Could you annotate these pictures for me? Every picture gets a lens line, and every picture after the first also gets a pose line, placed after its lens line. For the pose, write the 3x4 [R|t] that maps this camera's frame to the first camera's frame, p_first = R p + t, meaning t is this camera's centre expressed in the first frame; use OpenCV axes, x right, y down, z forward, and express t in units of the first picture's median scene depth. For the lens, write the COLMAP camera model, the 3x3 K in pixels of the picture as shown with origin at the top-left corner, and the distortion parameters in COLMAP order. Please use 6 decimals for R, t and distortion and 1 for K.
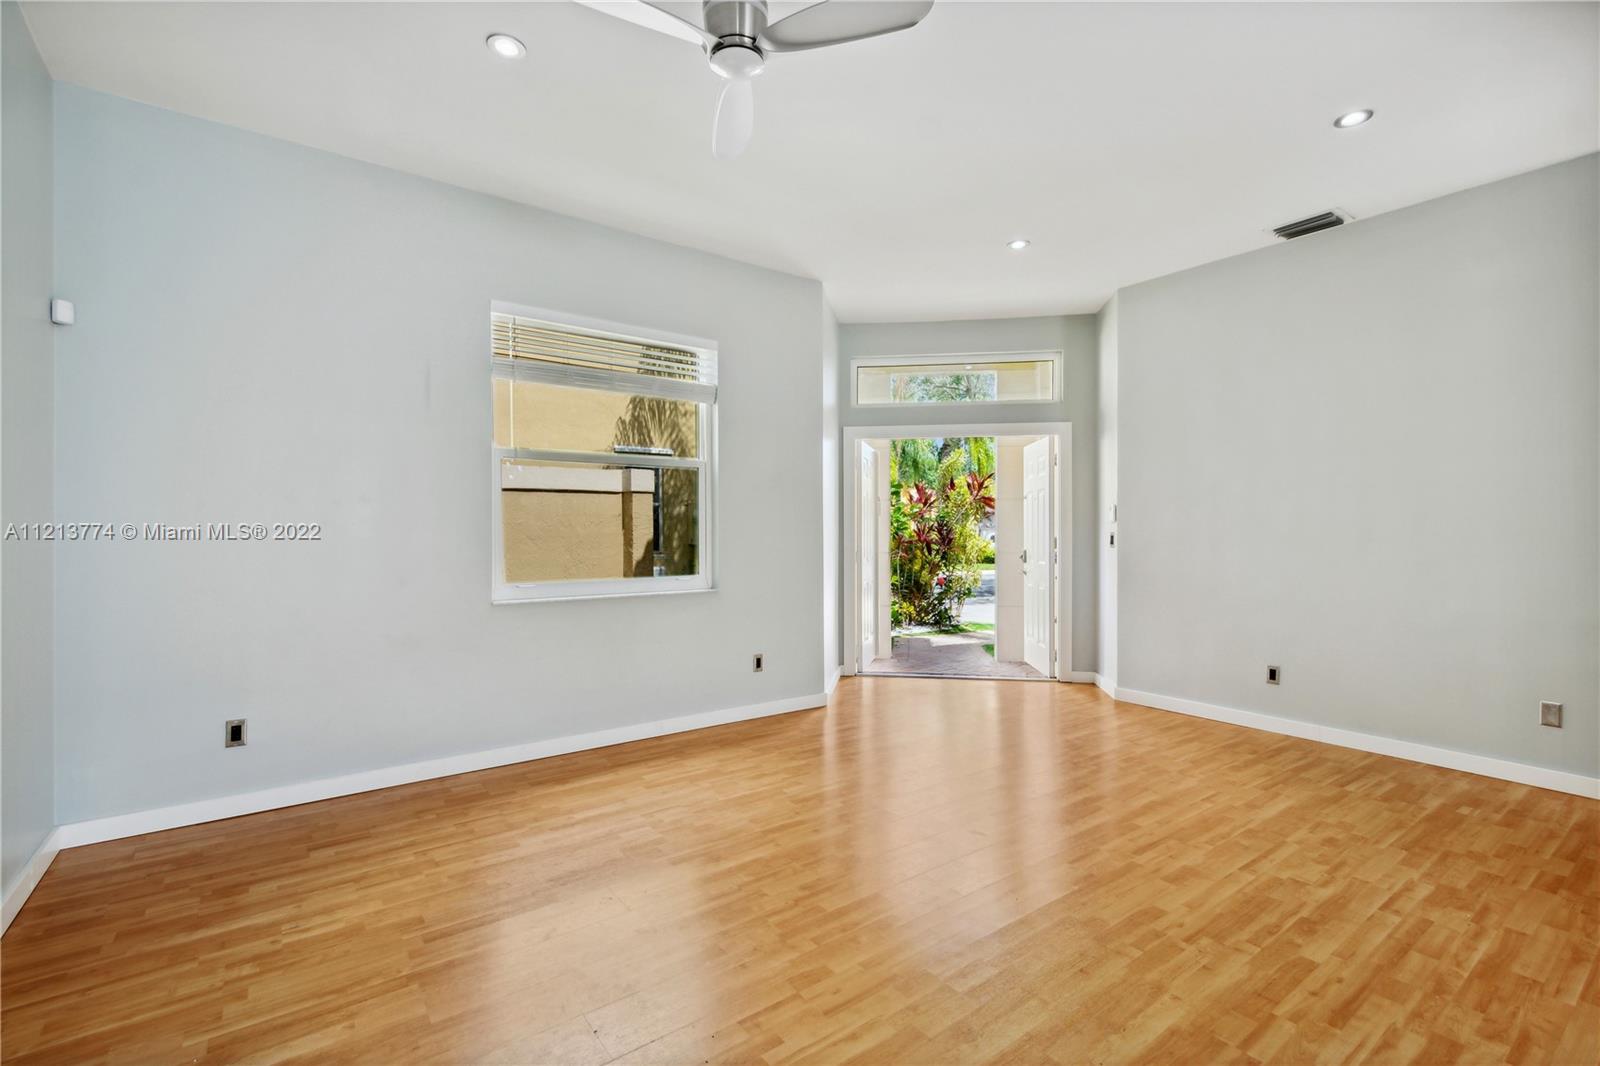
lens RADIAL K [[721.3, 0, 801.2], [0, 721.3, 515.7], [0, 0, 1]] dist [0.002635, 0.000146]
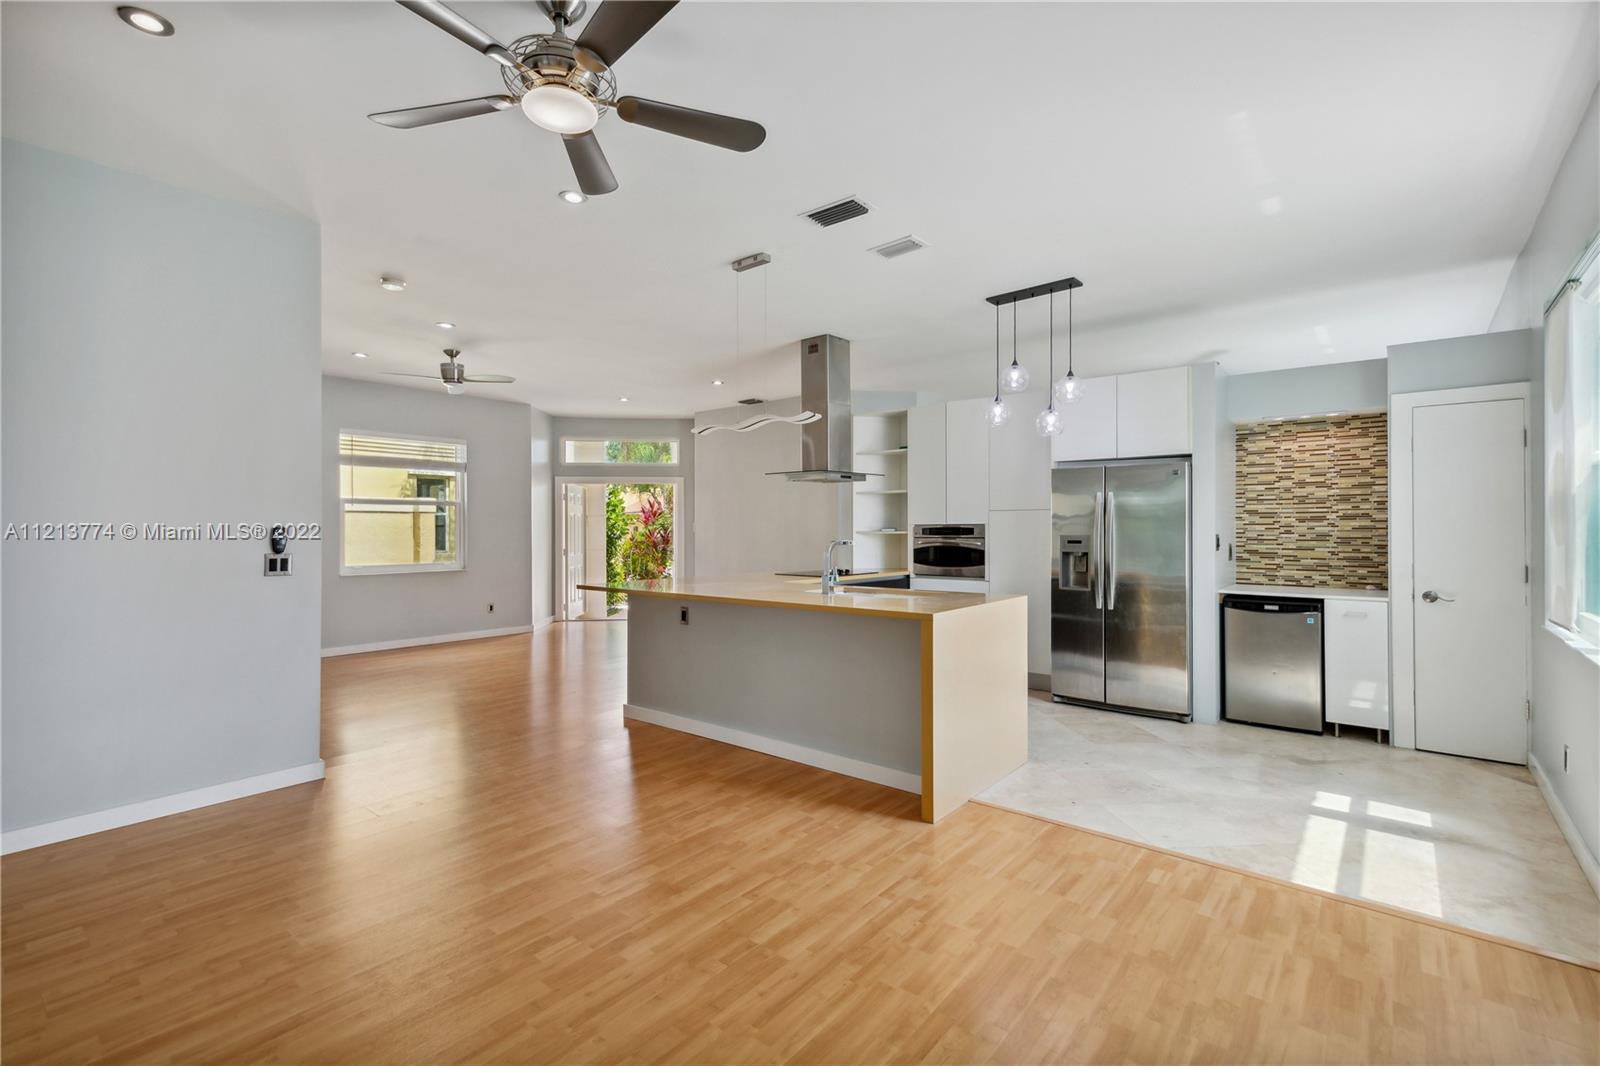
lens RADIAL K [[721.3, 0, 801.2], [0, 721.3, 515.7], [0, 0, 1]] dist [0.002635, 0.000146]
pose [[0.968998, 0.002071, 0.247059, 0.221714], [-0.003292, 0.999984, 0.004529, -0.043032], [-0.247046, -0.005202, 0.968990, -0.884964]]
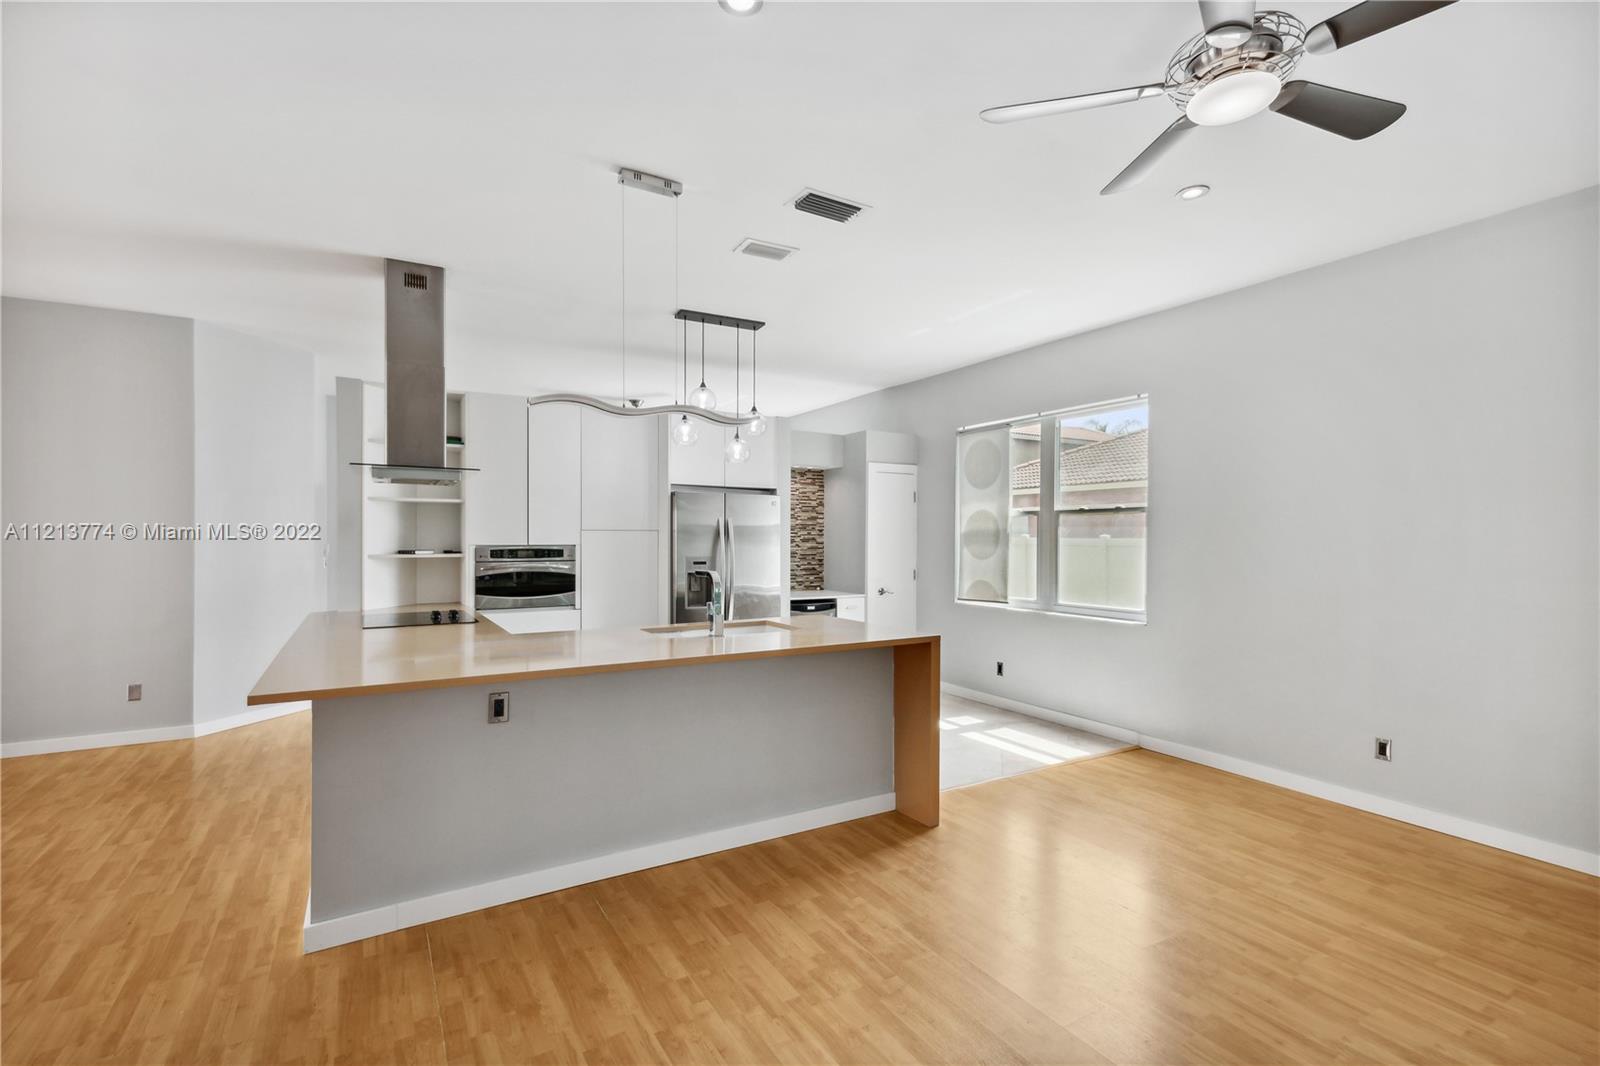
lens RADIAL K [[727.0, 0, 800.0], [0, 727.0, 533.0], [0, 0, 1]] dist [0.001992, 0.000395]
pose [[0.092614, 0.008214, 0.995668, -0.183793], [-0.025823, 0.999649, -0.005845, -0.044501], [-0.995367, -0.025169, 0.092794, -0.284099]]
